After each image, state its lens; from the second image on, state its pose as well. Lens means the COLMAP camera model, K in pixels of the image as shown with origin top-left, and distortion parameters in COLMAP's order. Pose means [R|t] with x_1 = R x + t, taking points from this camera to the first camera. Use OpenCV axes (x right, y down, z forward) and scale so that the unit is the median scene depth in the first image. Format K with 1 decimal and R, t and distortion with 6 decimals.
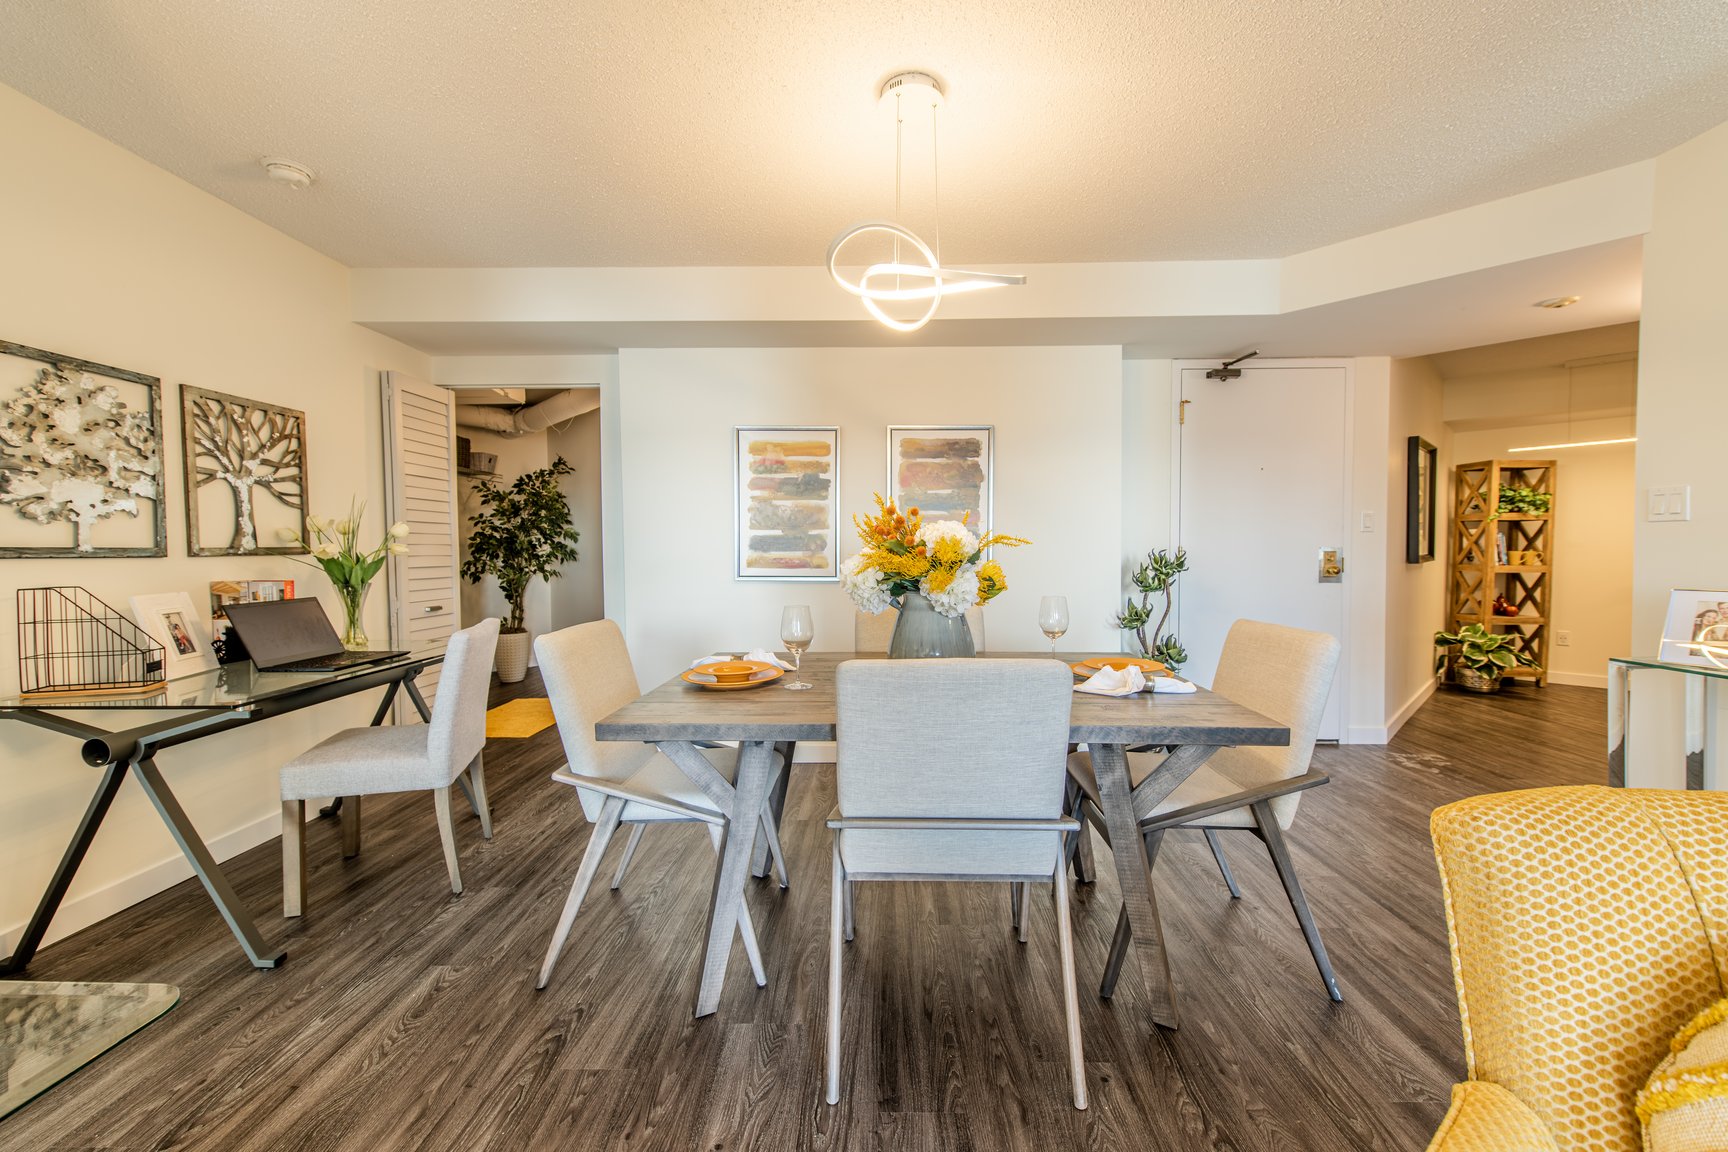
lens RADIAL K [[683.1, 0, 866.7], [0, 683.1, 569.8], [0, 0, 1]] dist [0.007447, -0.000184]
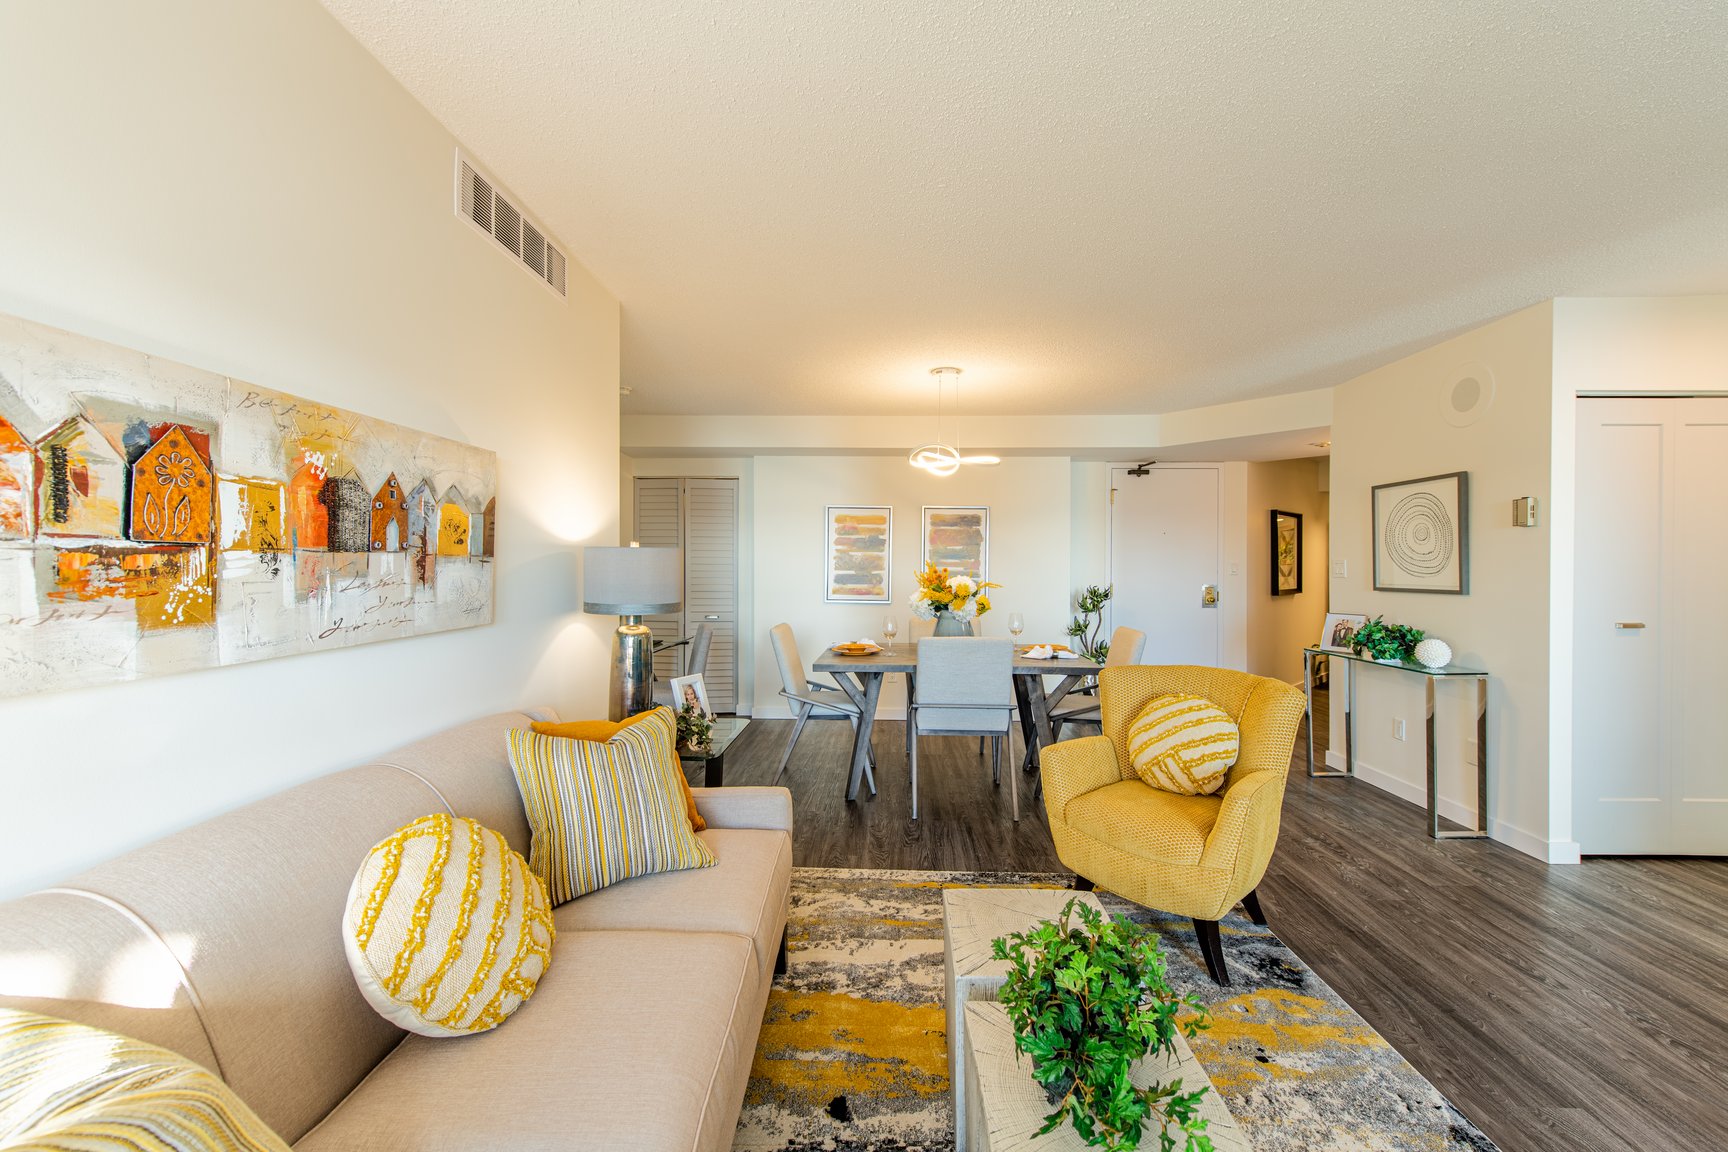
lens RADIAL K [[683.1, 0, 868.6], [0, 683.1, 567.6], [0, 0, 1]] dist [0.007447, -0.000184]
pose [[0.999926, 0.010281, -0.006547, -0.091428], [-0.010489, 0.999413, -0.032623, -0.015820], [0.006208, 0.032689, 0.999446, -0.646172]]
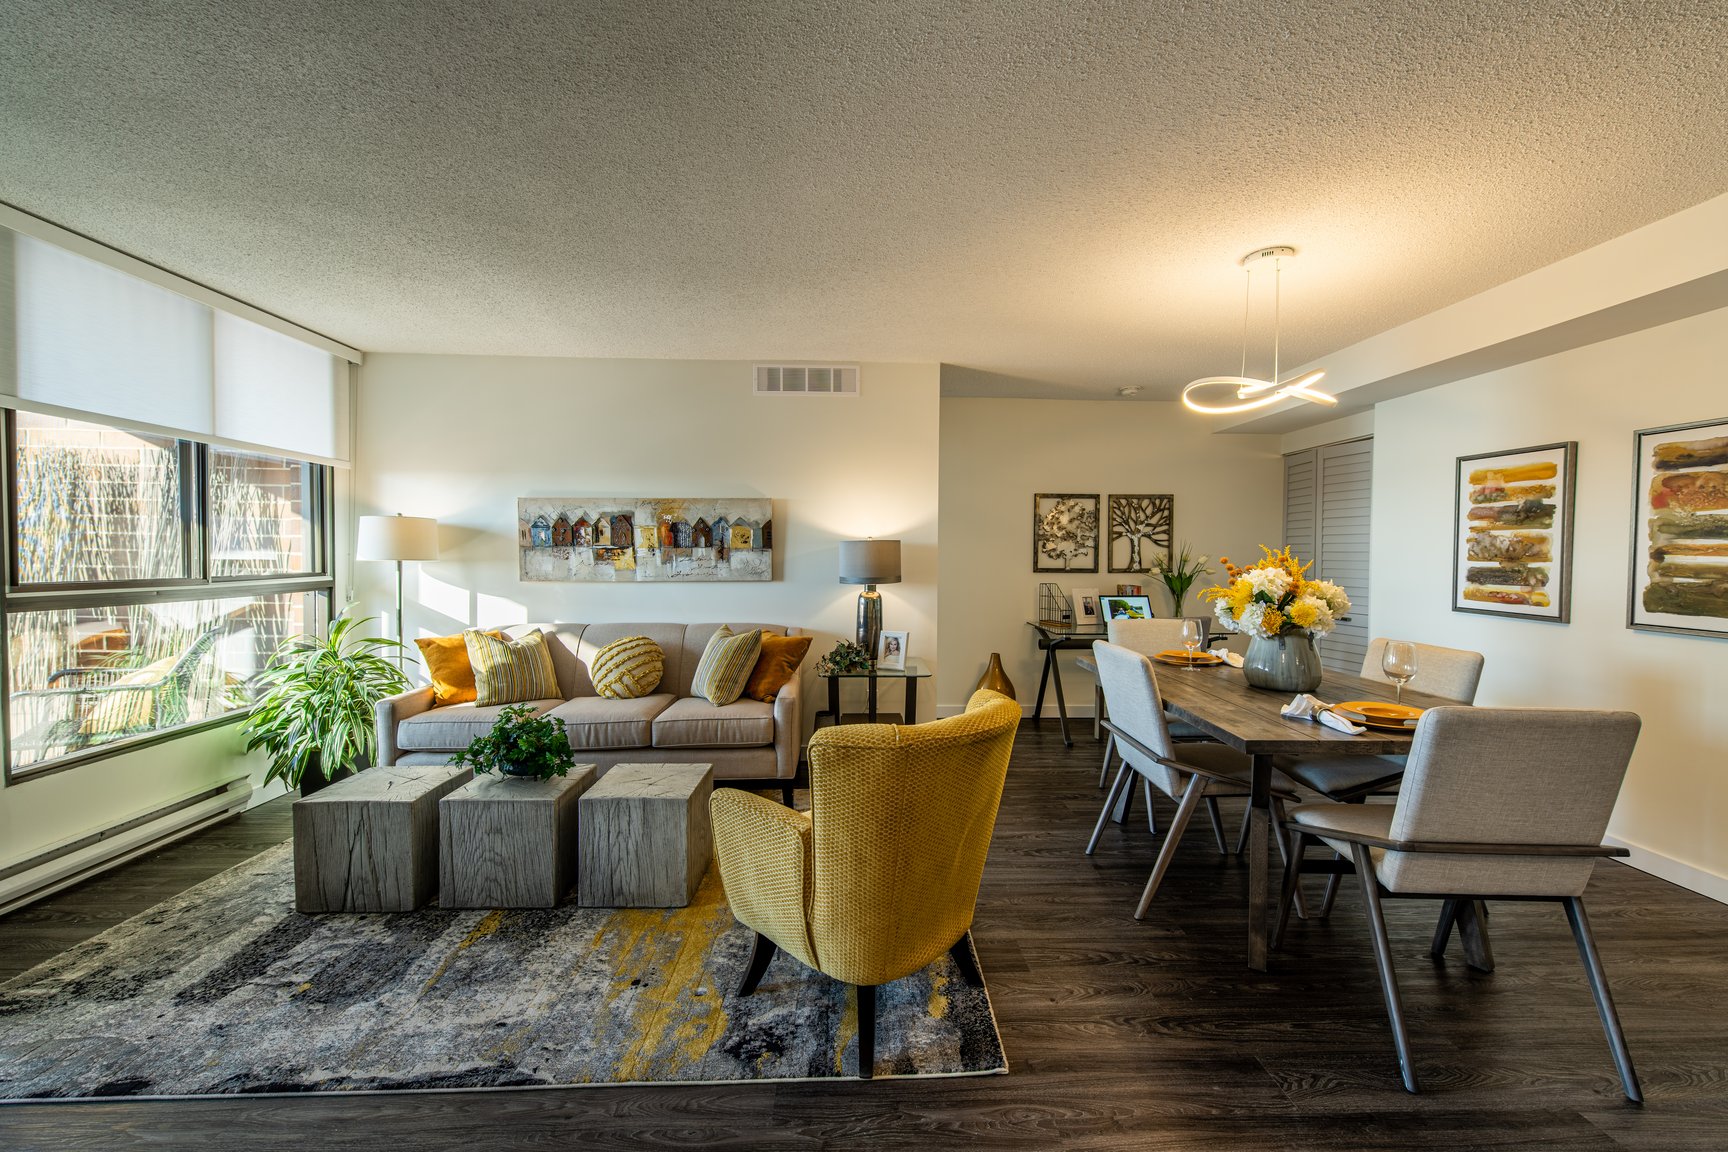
lens RADIAL K [[683.1, 0, 871.6], [0, 683.1, 574.2], [0, 0, 1]] dist [0.007447, -0.000184]
pose [[0.042552, 0.038180, -0.998364, 0.870303], [-0.037778, 0.998616, 0.036580, -0.048681], [0.998380, 0.036159, 0.043935, 0.112788]]
